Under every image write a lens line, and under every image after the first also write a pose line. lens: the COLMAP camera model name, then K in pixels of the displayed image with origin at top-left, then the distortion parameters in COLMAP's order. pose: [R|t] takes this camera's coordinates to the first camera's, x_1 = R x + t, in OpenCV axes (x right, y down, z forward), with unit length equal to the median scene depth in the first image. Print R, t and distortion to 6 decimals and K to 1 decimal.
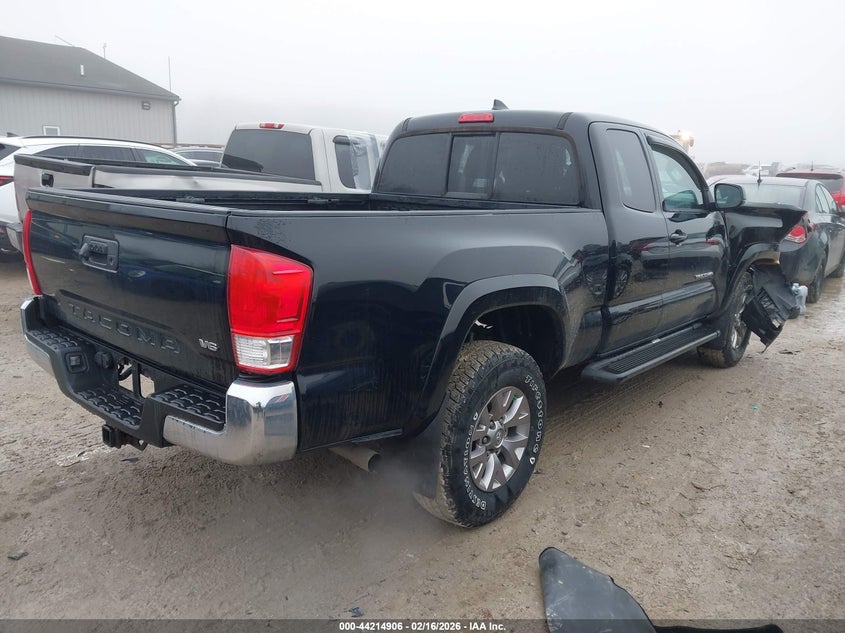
lens RADIAL K [[687.9, 0, 422.5], [0, 687.9, 316.5], [0, 0, 1]] dist [-0.037745, 0.004159]
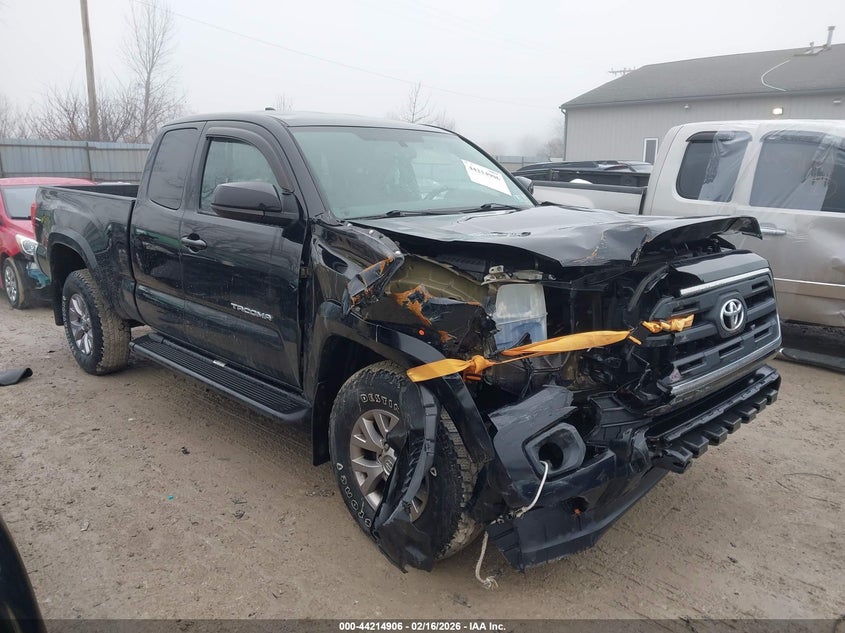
lens RADIAL K [[687.9, 0, 422.5], [0, 687.9, 316.5], [0, 0, 1]] dist [-0.037745, 0.004159]
pose [[-0.073639, 0.198697, -0.977291, 1.107795], [-0.220568, 0.952438, 0.210264, -0.248266], [0.972588, 0.231042, -0.026310, 1.208679]]
